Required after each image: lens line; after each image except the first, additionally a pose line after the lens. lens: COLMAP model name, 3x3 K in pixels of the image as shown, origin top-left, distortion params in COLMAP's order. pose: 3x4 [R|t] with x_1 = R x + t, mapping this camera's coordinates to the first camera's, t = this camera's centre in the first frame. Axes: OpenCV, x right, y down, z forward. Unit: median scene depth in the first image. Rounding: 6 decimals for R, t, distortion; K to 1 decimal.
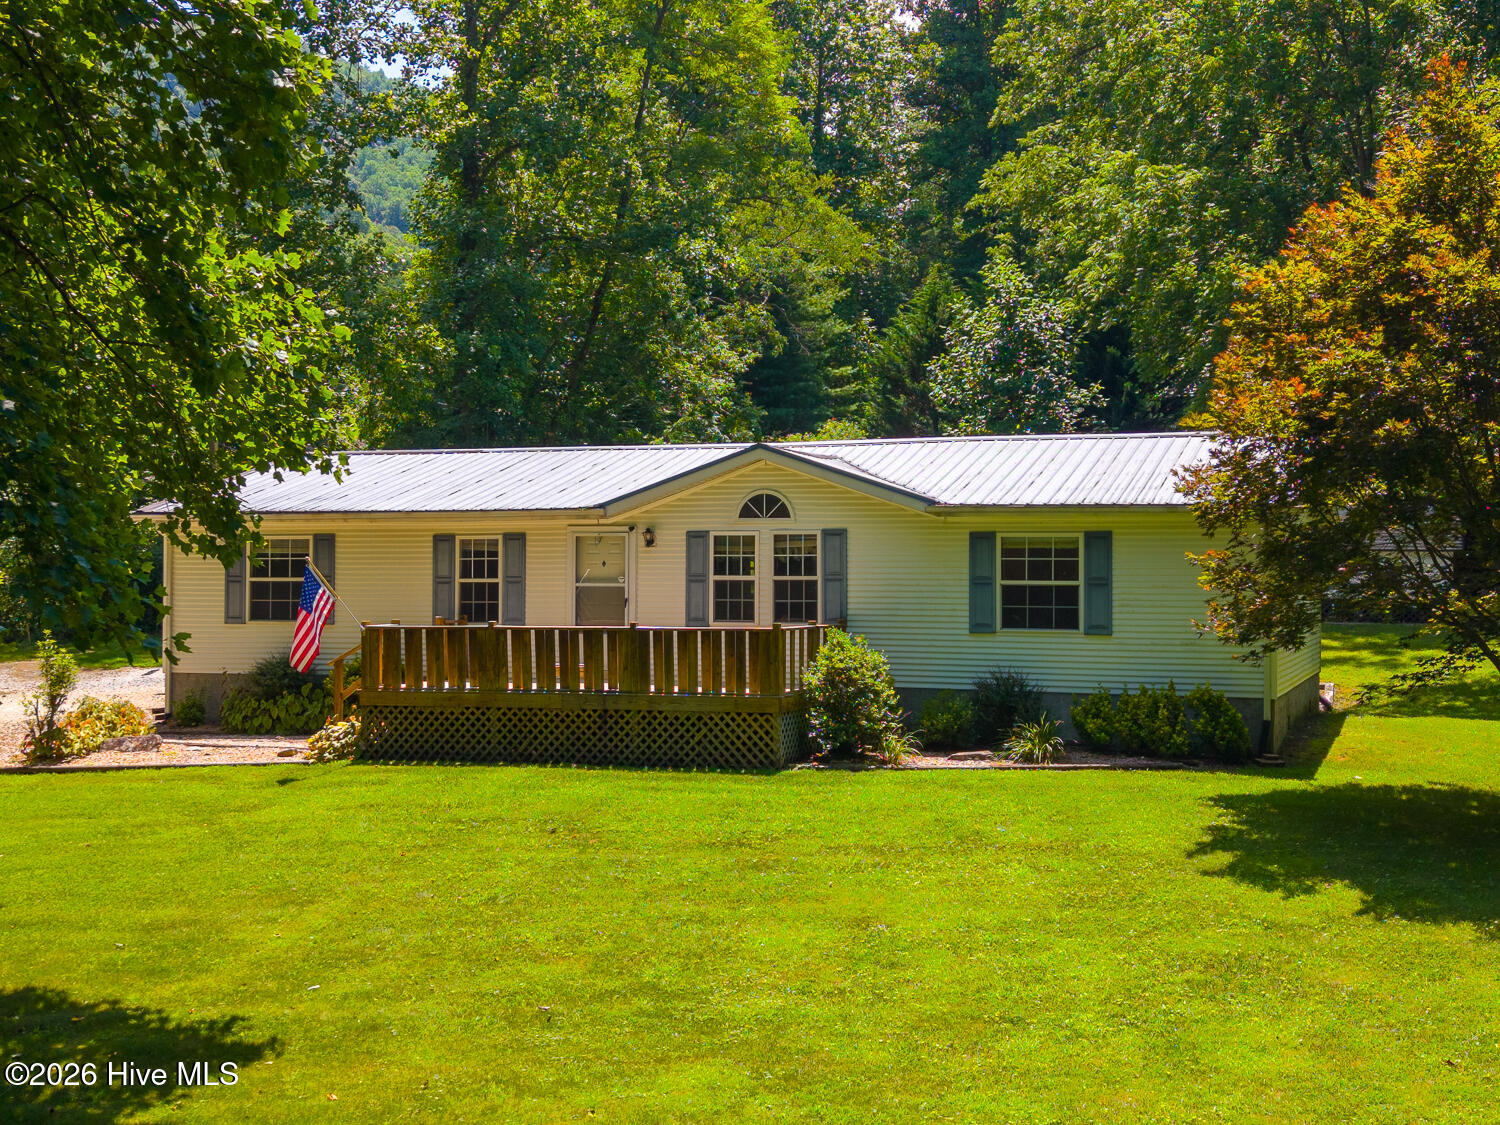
lens RADIAL K [[1982.6, 0, 750.0], [0, 1982.6, 562.5], [0, 0, 1]] dist [0.064983, -0.088503]
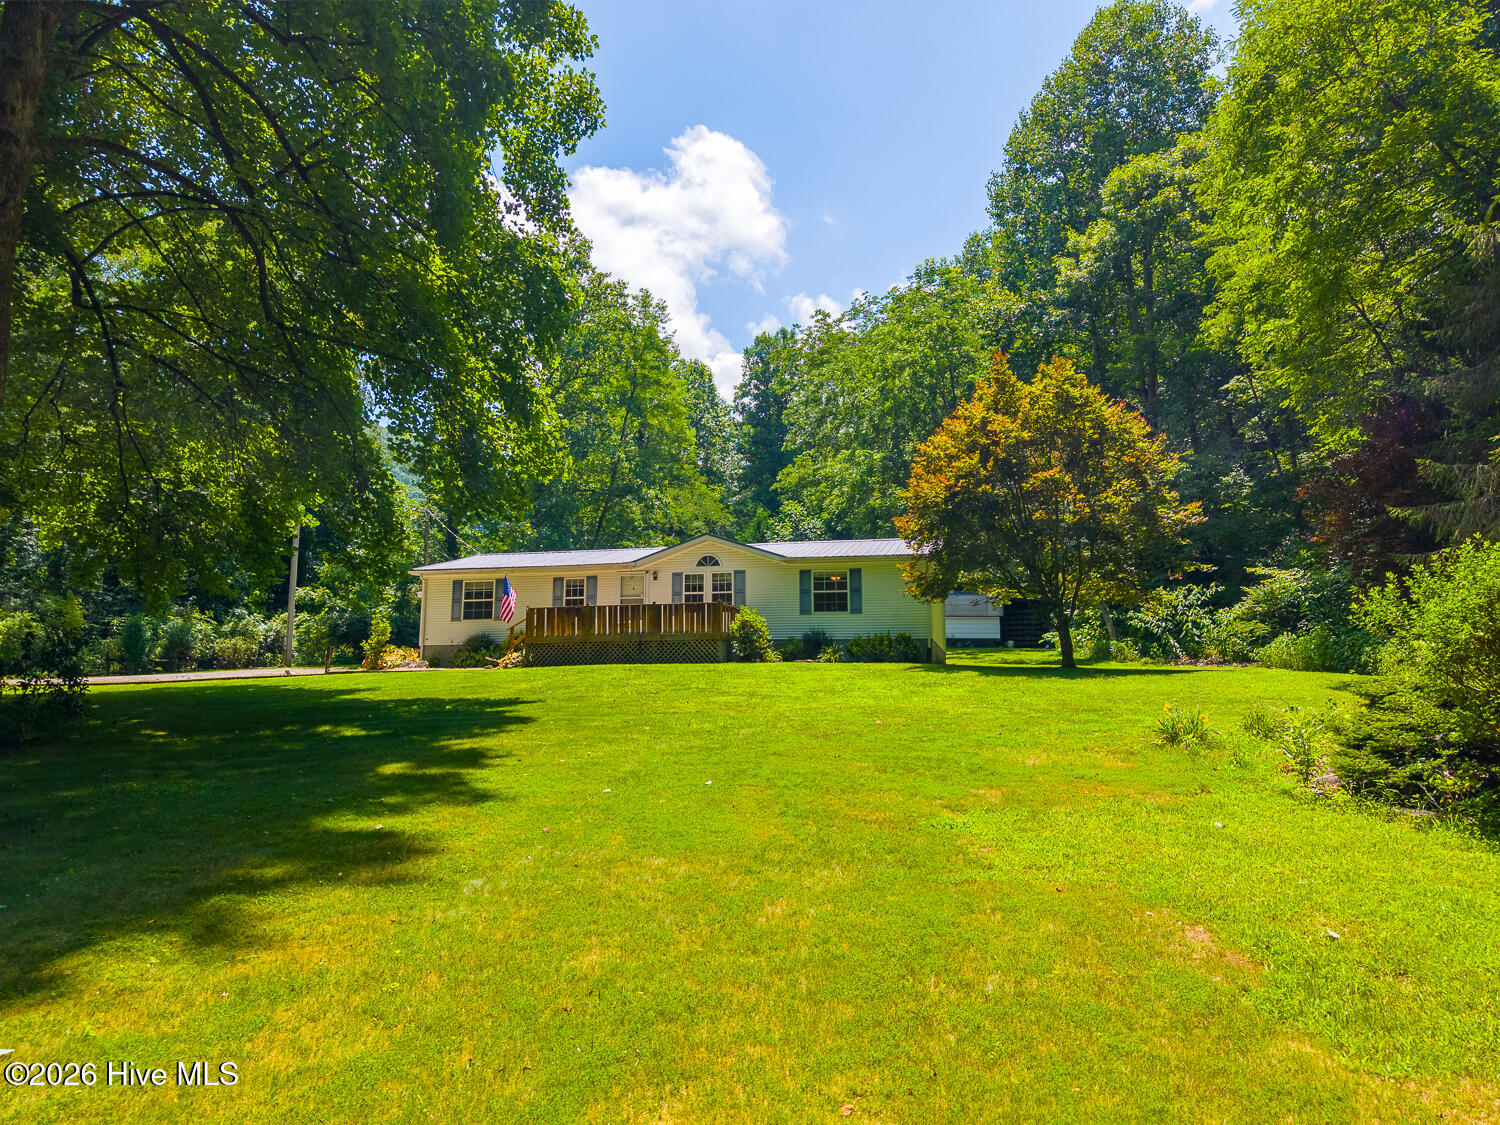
lens RADIAL K [[996.4, 0, 749.4], [0, 996.4, 564.6], [0, 0, 1]] dist [0.051370, -0.053489]
pose [[0.994446, 0.014677, 0.104215, -0.066754], [-0.000287, 0.990604, -0.136764, 0.136780], [-0.105243, 0.135975, 0.985106, -0.121754]]
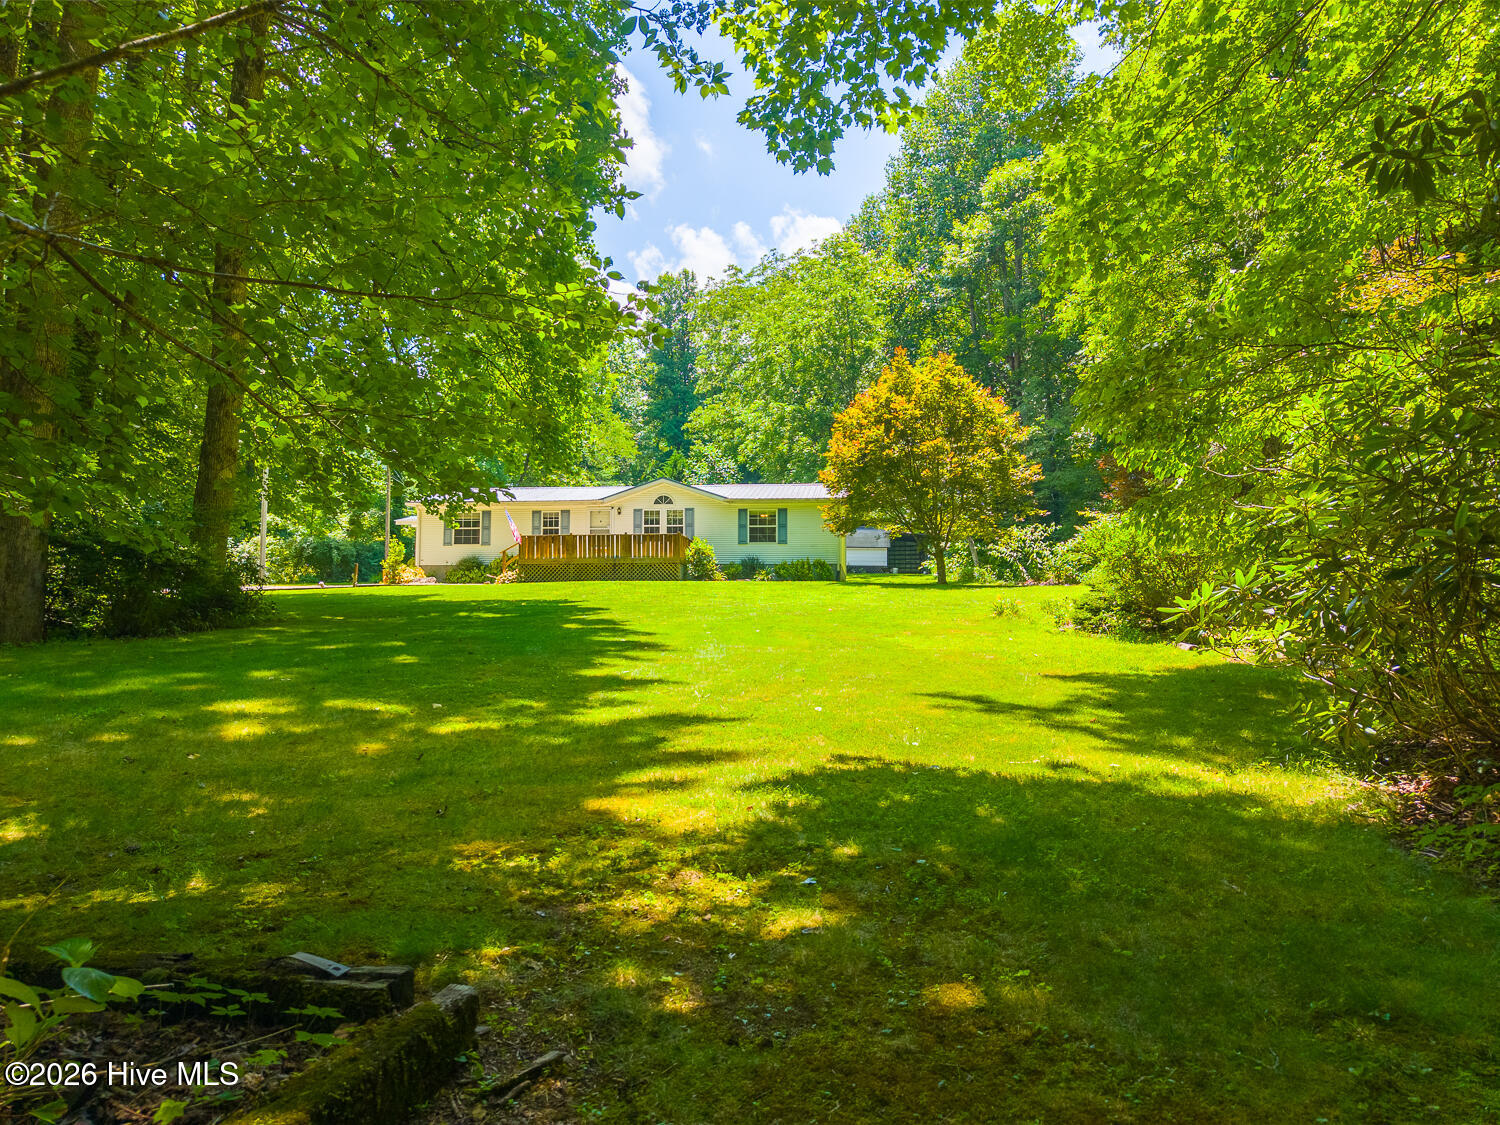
lens RADIAL K [[987.2, 0, 754.9], [0, 987.2, 571.0], [0, 0, 1]] dist [0.102585, -0.176205]
pose [[0.973998, 0.014929, 0.226064, -0.188844], [-0.001224, 0.998159, -0.060645, 0.163063], [-0.226554, 0.058791, 0.972223, -0.389928]]
